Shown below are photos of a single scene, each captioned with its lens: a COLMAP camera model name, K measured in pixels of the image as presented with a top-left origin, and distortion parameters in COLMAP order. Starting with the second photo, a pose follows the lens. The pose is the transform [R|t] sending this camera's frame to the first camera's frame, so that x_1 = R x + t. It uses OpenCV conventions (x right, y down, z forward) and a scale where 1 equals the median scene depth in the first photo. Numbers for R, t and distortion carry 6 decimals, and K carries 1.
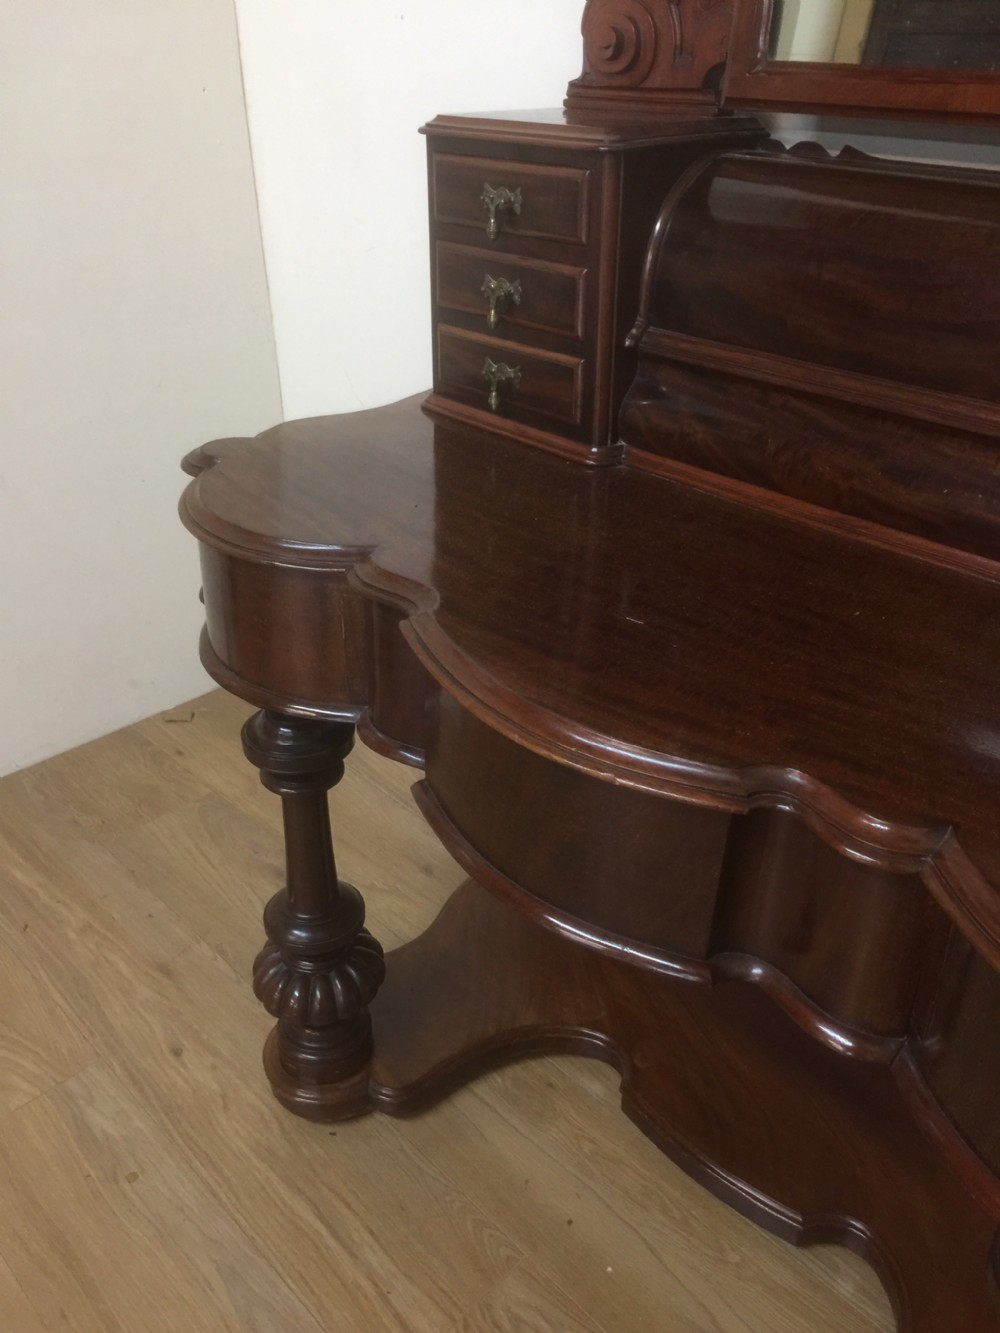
lens RADIAL K [[1138.1, 0, 504.8], [0, 1138.1, 661.9], [0, 0, 1]] dist [0.086404, -0.117548]
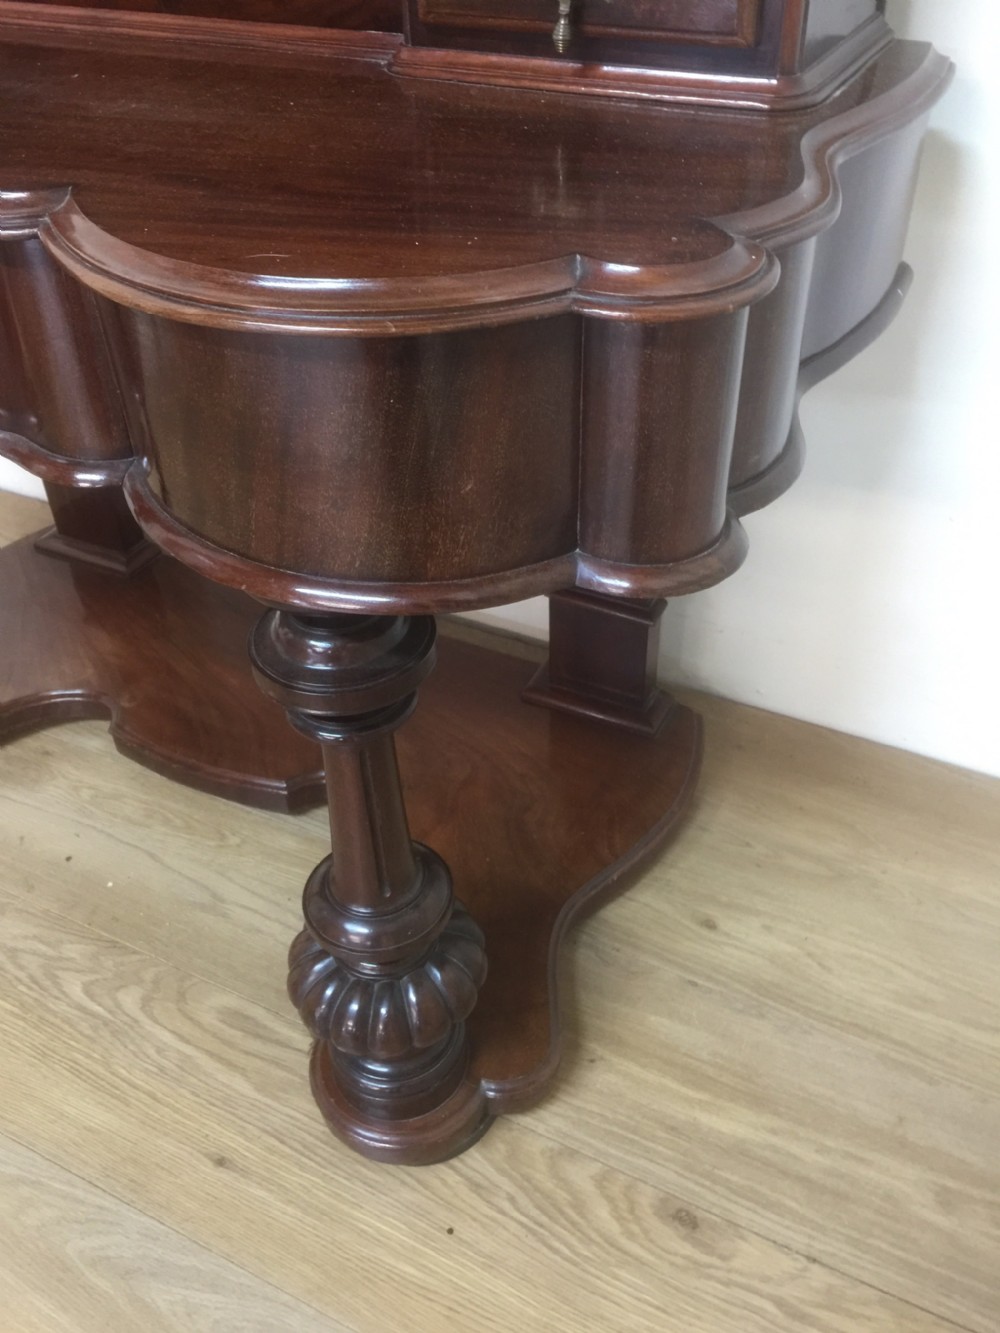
lens RADIAL K [[1138.1, 0, 505.3], [0, 1138.1, 658.2], [0, 0, 1]] dist [0.086404, -0.117548]
pose [[0.941281, -0.230147, 0.247028, 0.219624], [0.188005, 0.965026, 0.182701, 0.225072], [-0.280437, -0.125530, 0.951629, -0.025400]]
